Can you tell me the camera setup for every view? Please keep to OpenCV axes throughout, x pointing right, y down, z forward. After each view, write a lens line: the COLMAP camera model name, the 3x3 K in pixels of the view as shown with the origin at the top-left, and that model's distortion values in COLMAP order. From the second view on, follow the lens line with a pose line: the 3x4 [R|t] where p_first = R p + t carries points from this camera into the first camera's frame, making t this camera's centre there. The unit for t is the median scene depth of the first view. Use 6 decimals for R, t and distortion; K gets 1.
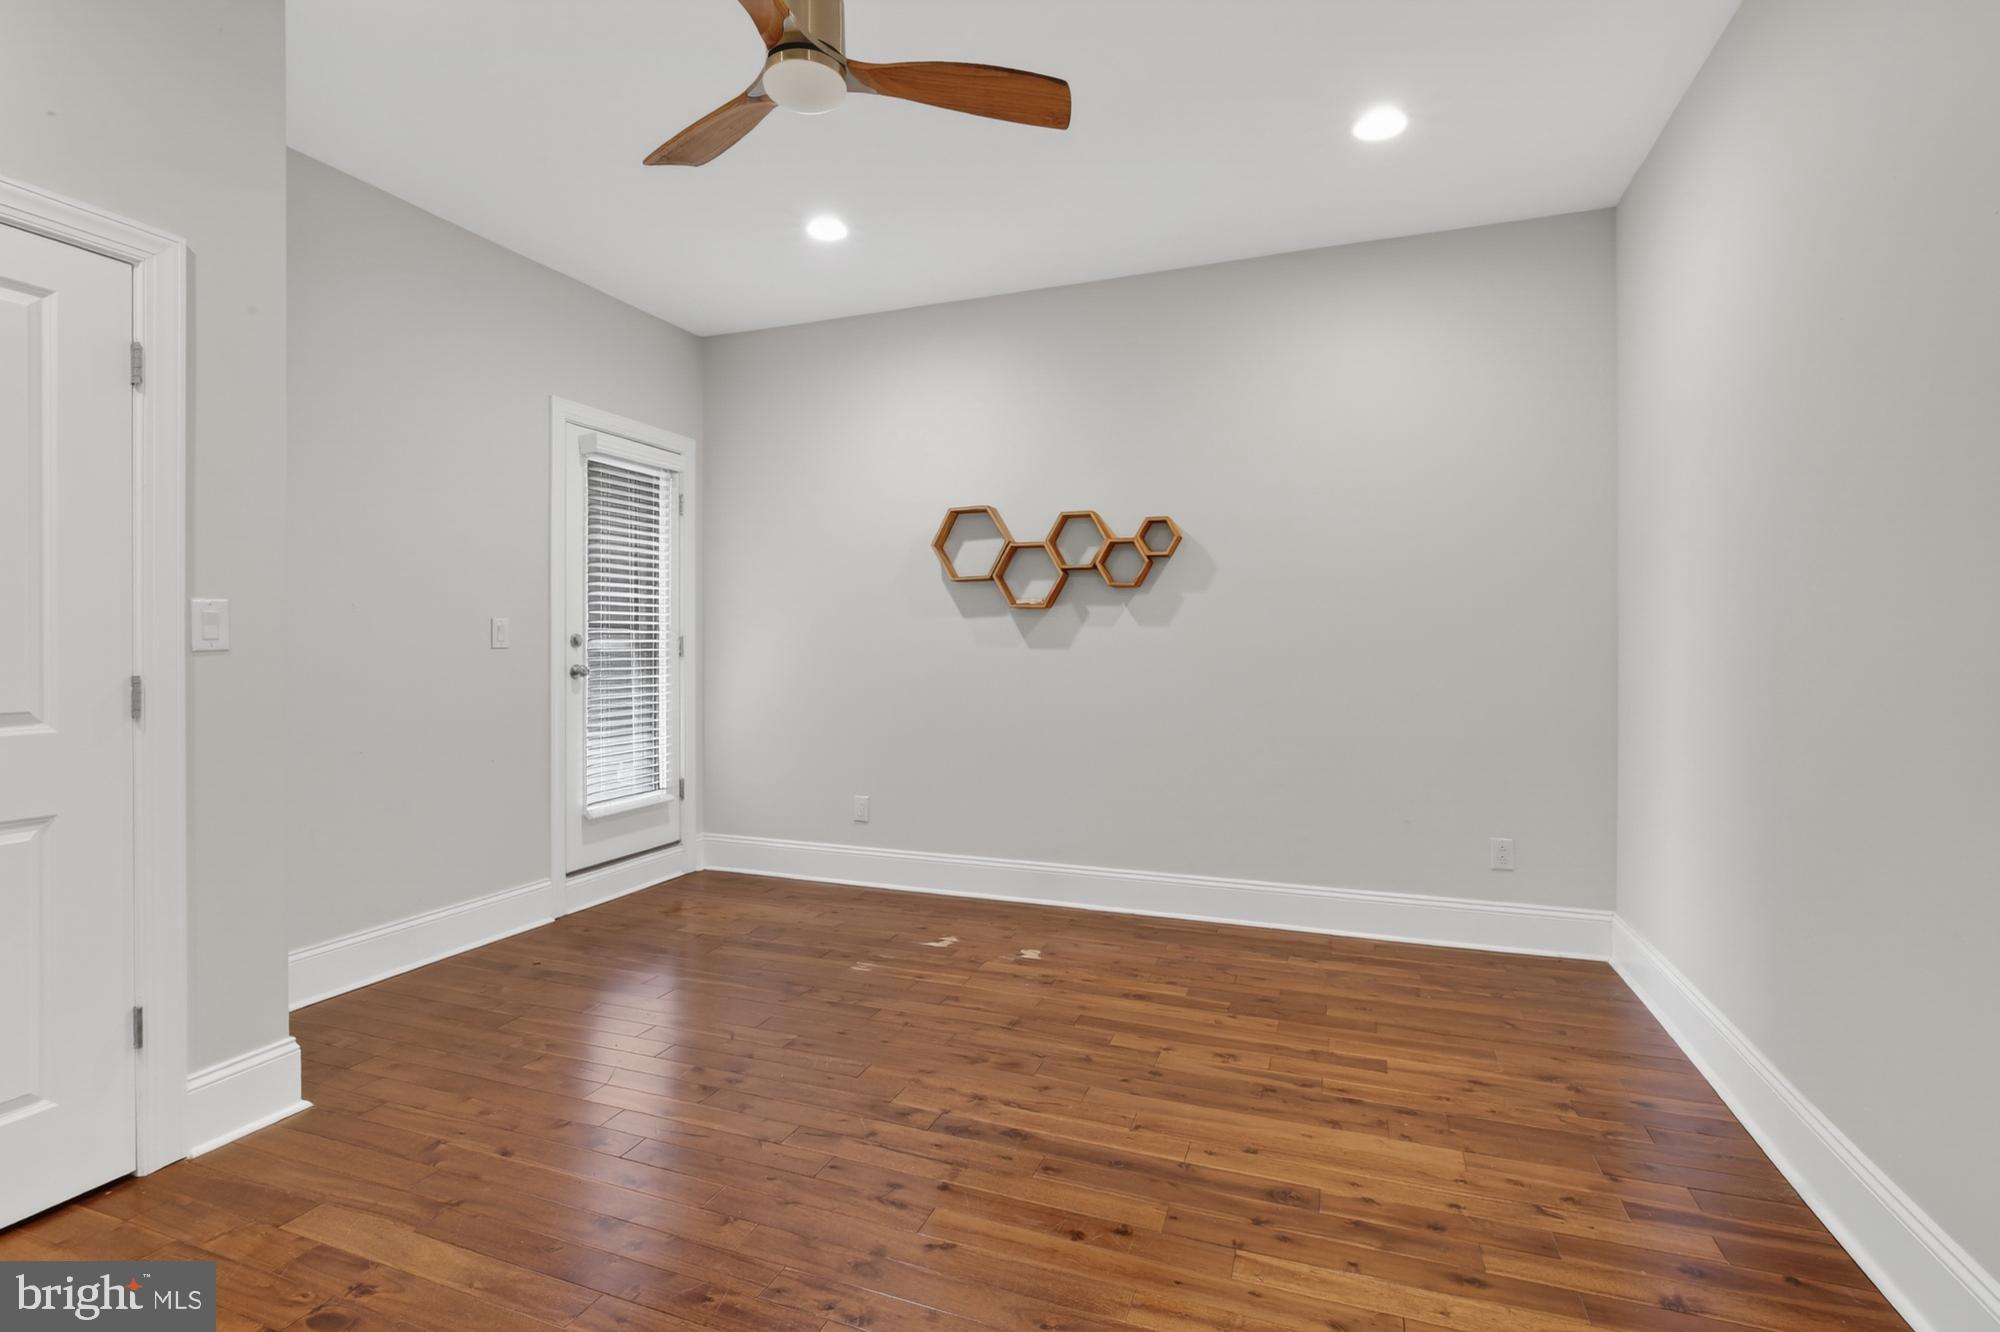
lens RADIAL K [[930.2, 0, 1000.6], [0, 930.2, 659.9], [0, 0, 1]] dist [-0.026853, 0.000599]
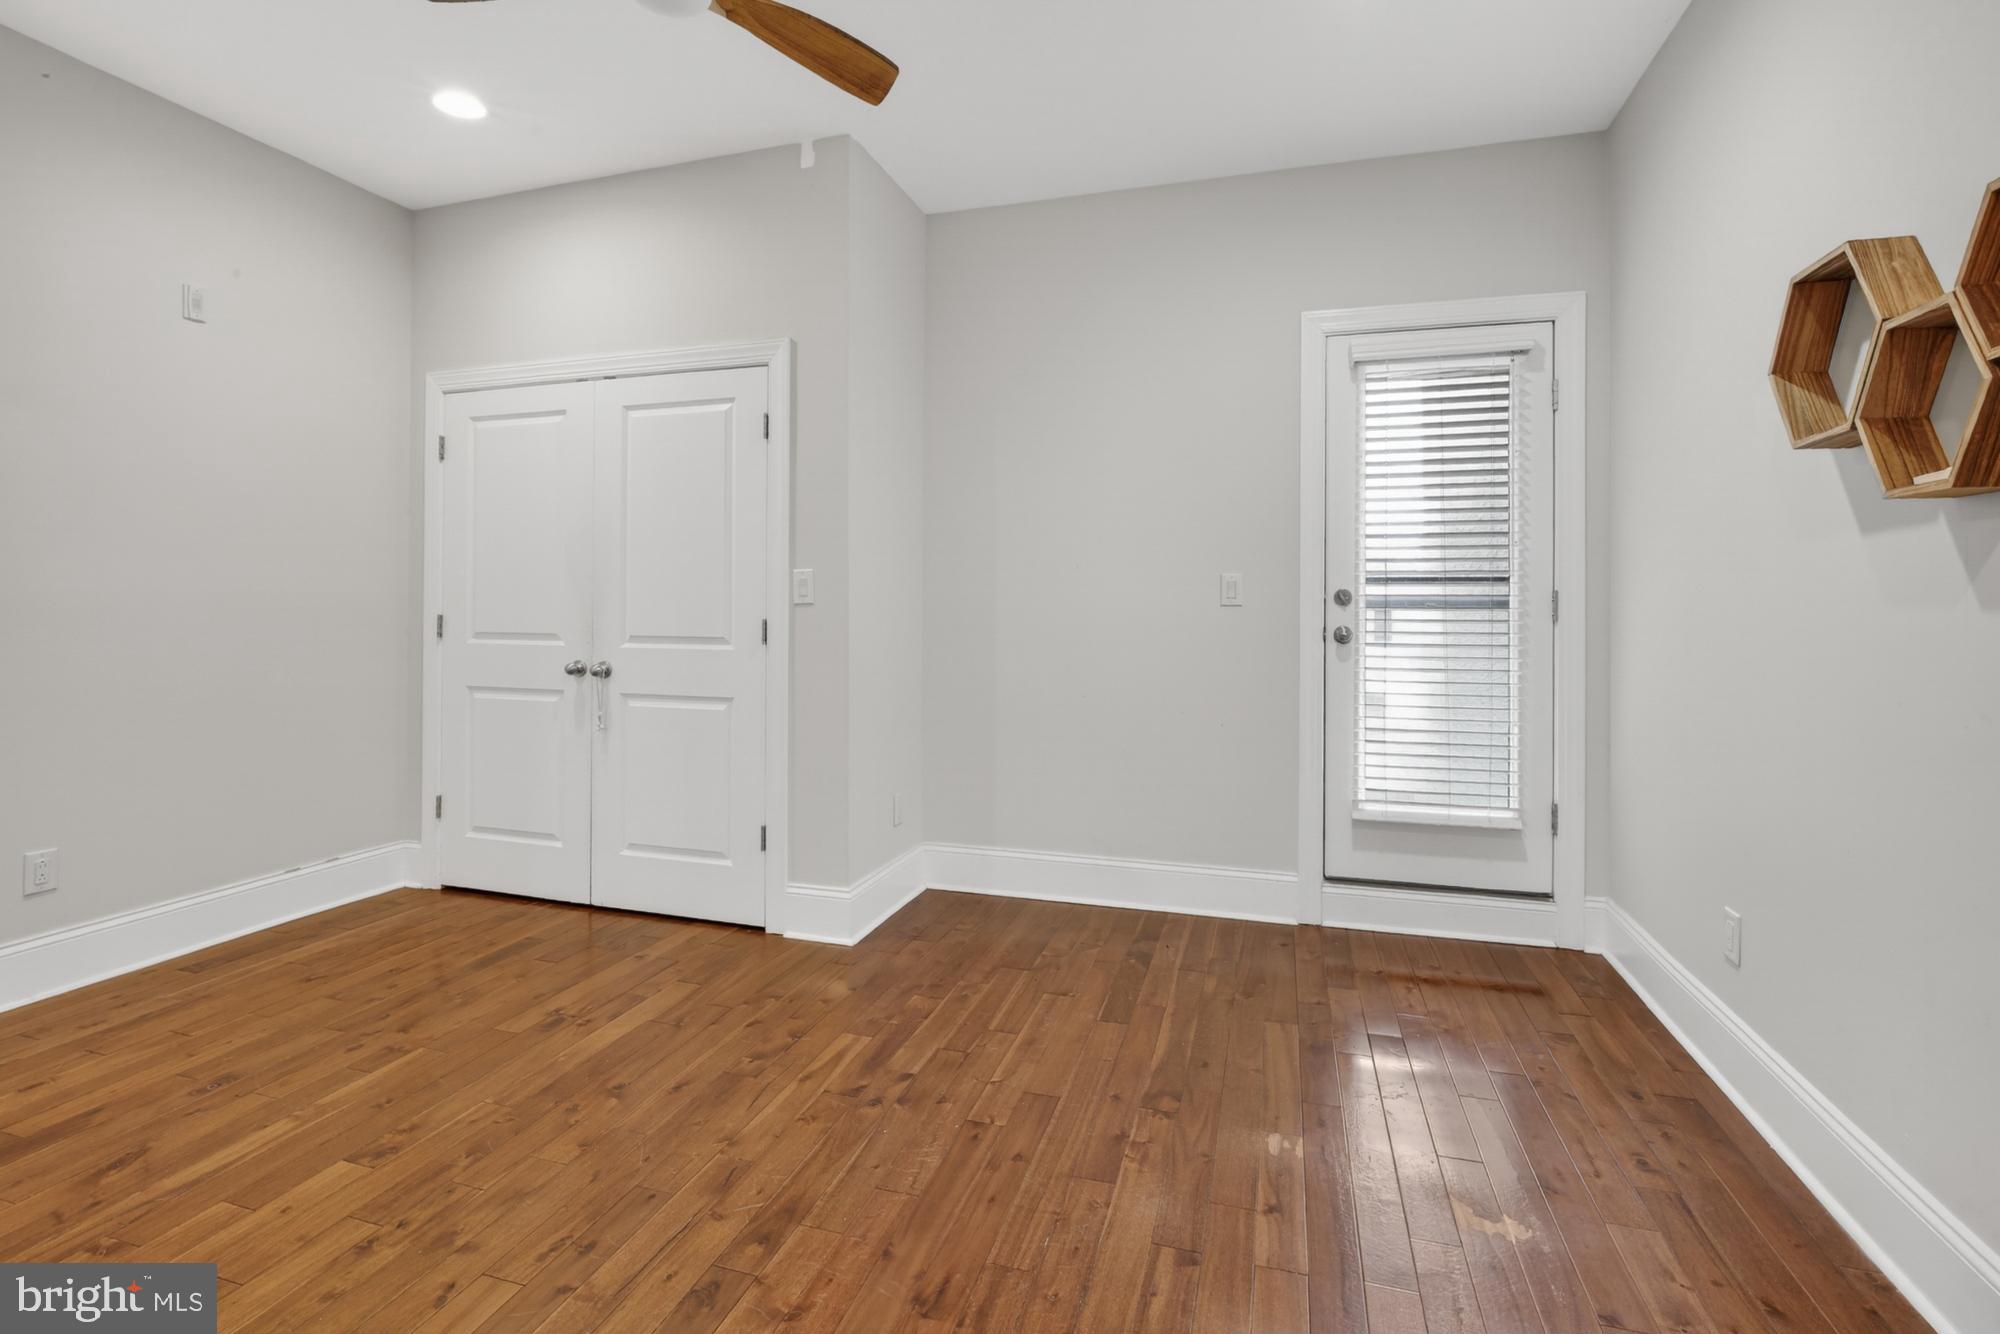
lens RADIAL K [[944.6, 0, 974.3], [0, 944.6, 592.6], [0, 0, 1]] dist [-0.016309, 0.000249]
pose [[0.044091, -0.013416, -0.998937, 0.552861], [-0.019380, 0.999710, -0.014282, -0.009849], [0.998840, 0.019989, 0.043818, 0.960138]]
